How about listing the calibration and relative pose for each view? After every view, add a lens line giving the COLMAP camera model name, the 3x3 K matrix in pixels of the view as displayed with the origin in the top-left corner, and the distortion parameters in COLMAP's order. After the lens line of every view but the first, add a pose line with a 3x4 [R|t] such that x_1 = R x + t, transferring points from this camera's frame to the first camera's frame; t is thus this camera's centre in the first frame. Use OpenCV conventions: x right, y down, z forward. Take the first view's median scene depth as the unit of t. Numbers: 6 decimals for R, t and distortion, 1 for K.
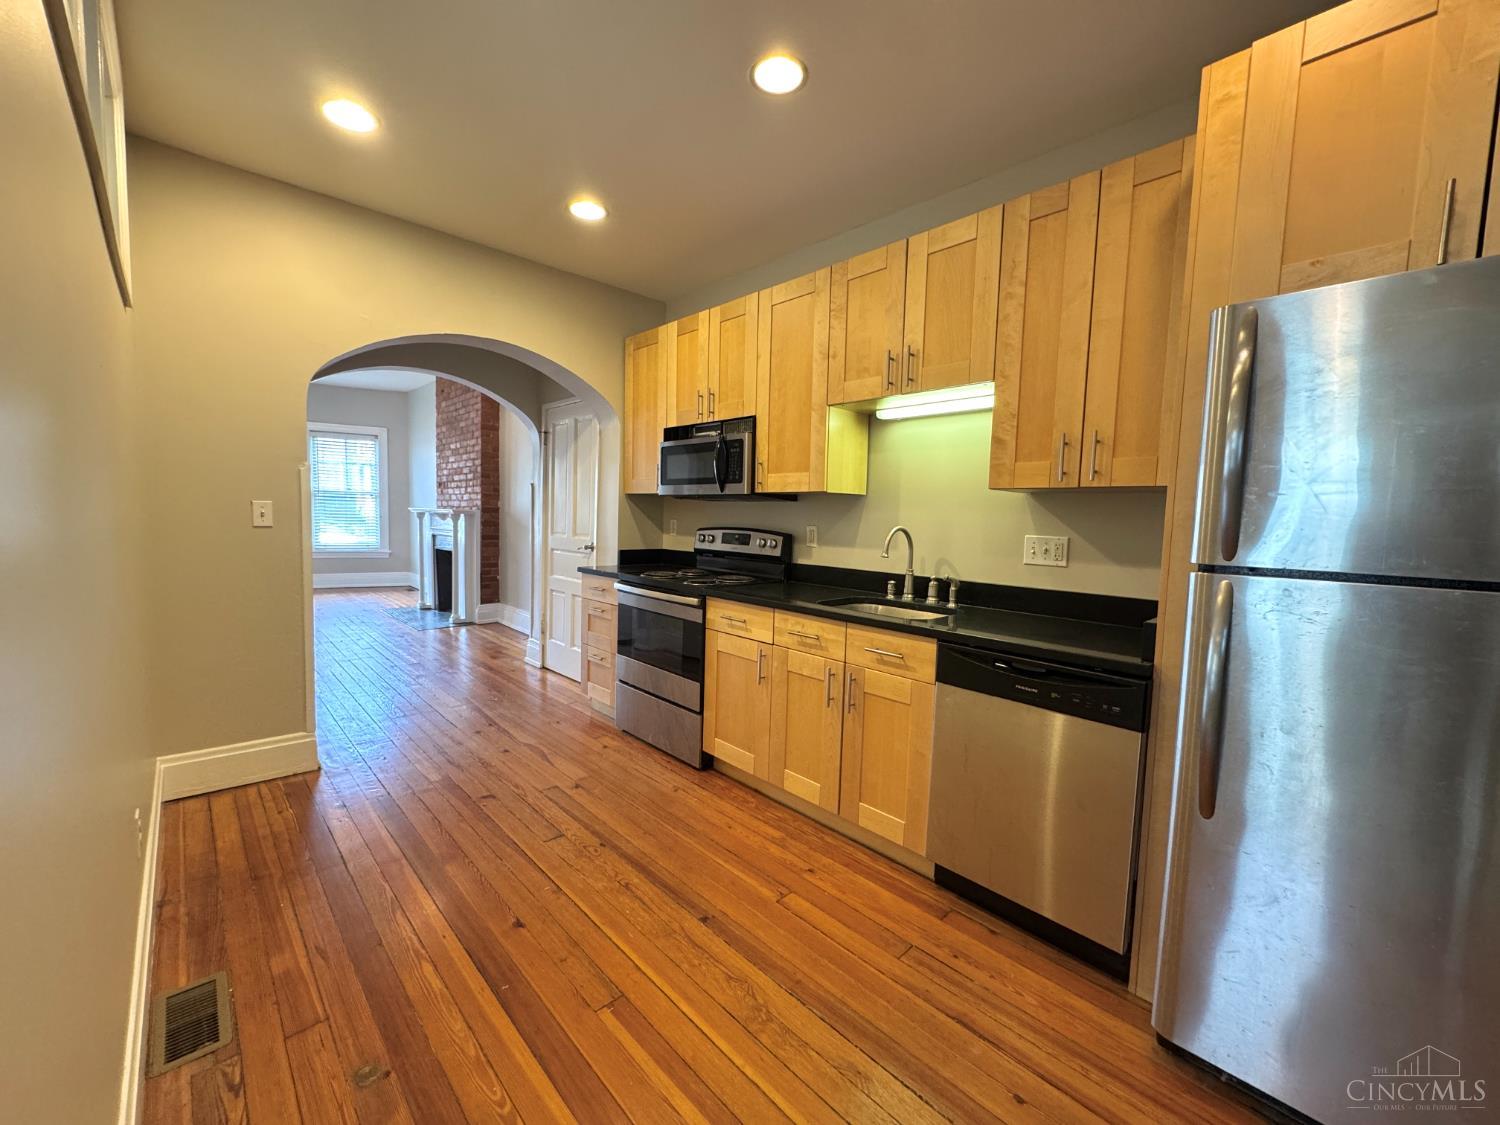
lens RADIAL K [[595.9, 0, 746.8], [0, 595.9, 560.6], [0, 0, 1]] dist [-0.001383, -0.000168]
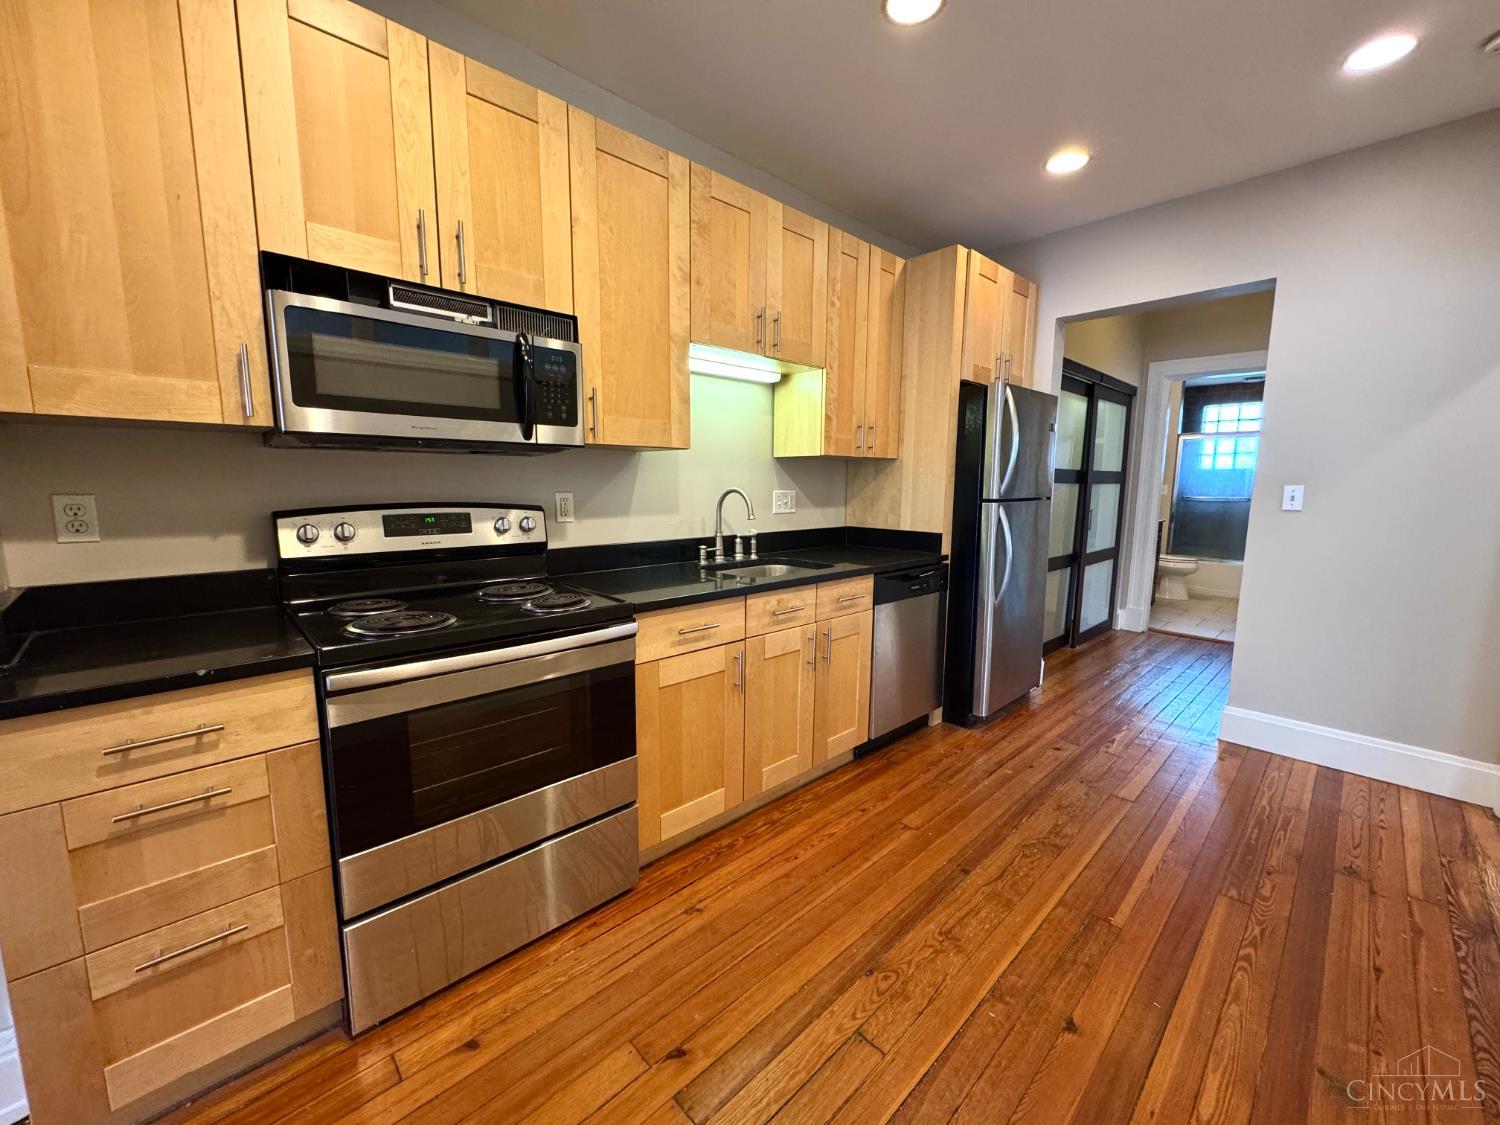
lens RADIAL K [[595.9, 0, 757.6], [0, 595.9, 560.3], [0, 0, 1]] dist [-0.001383, -0.000168]
pose [[-0.002116, -0.157278, 0.987552, -0.727782], [0.071145, 0.985028, 0.157029, -0.089710], [-0.997464, 0.070592, 0.009105, 0.942510]]
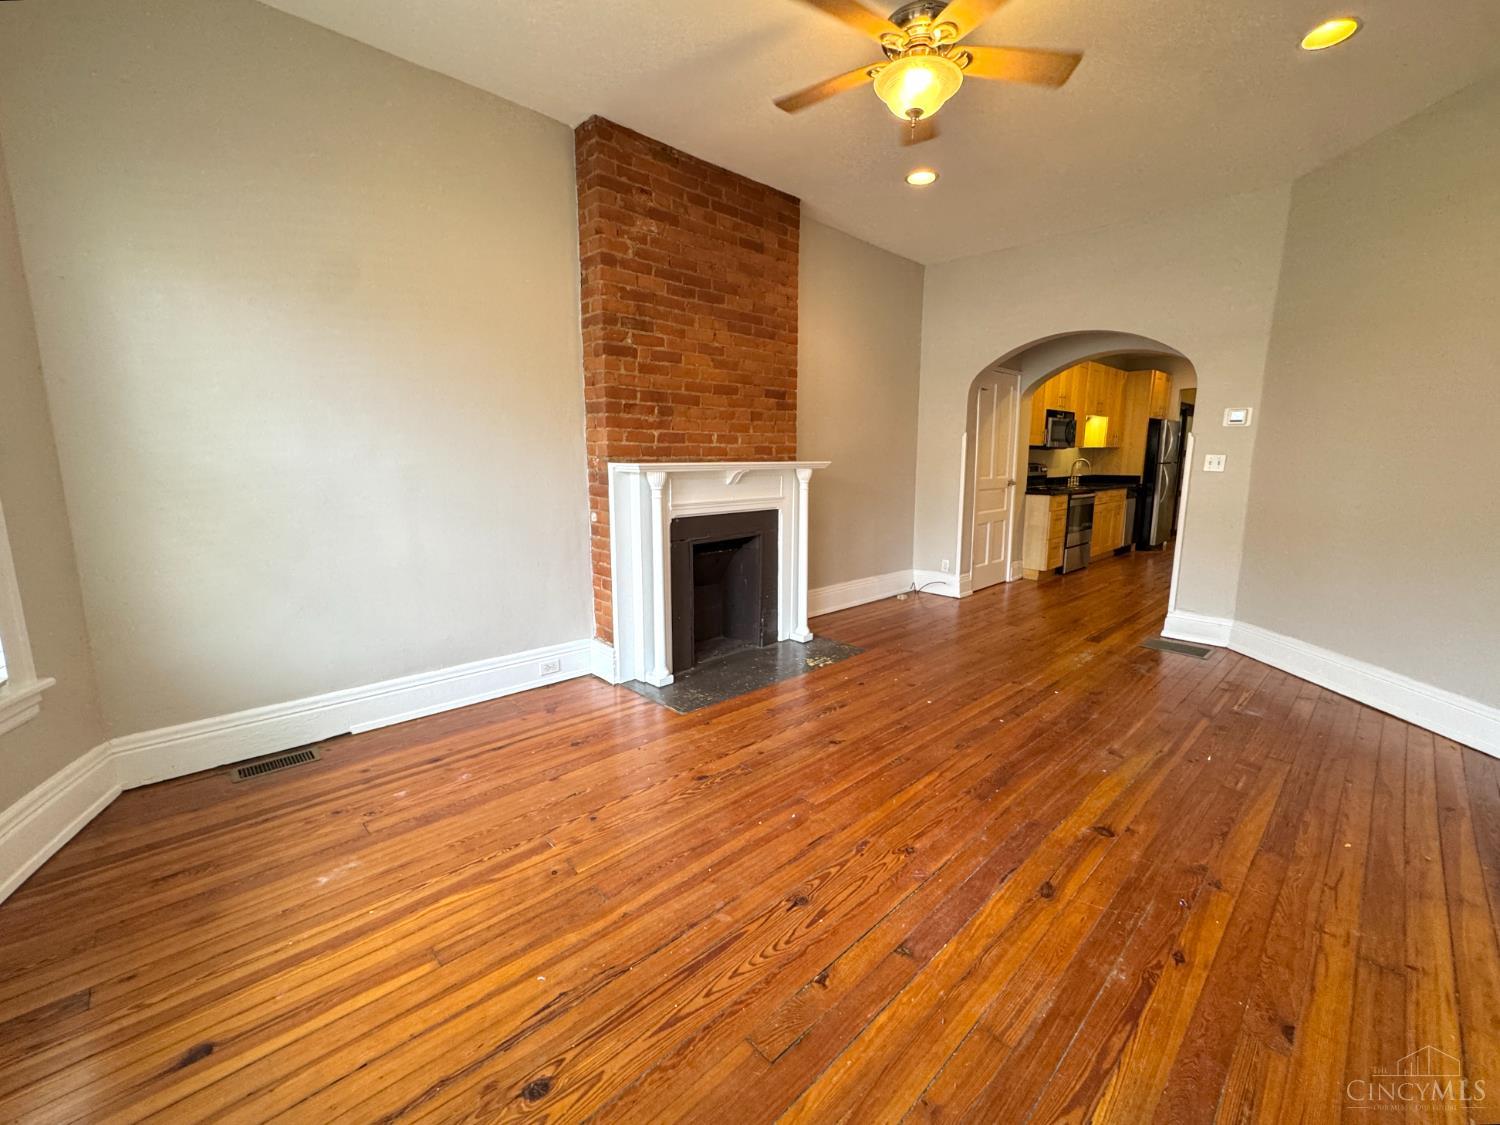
lens RADIAL K [[595.9, 0, 739.9], [0, 595.9, 561.6], [0, 0, 1]] dist [-0.001383, -0.000168]
pose [[0.019673, -0.198907, 0.979821, -2.665988], [0.079705, 0.977203, 0.196775, -0.265700], [-0.996624, 0.074225, 0.035078, 2.532930]]
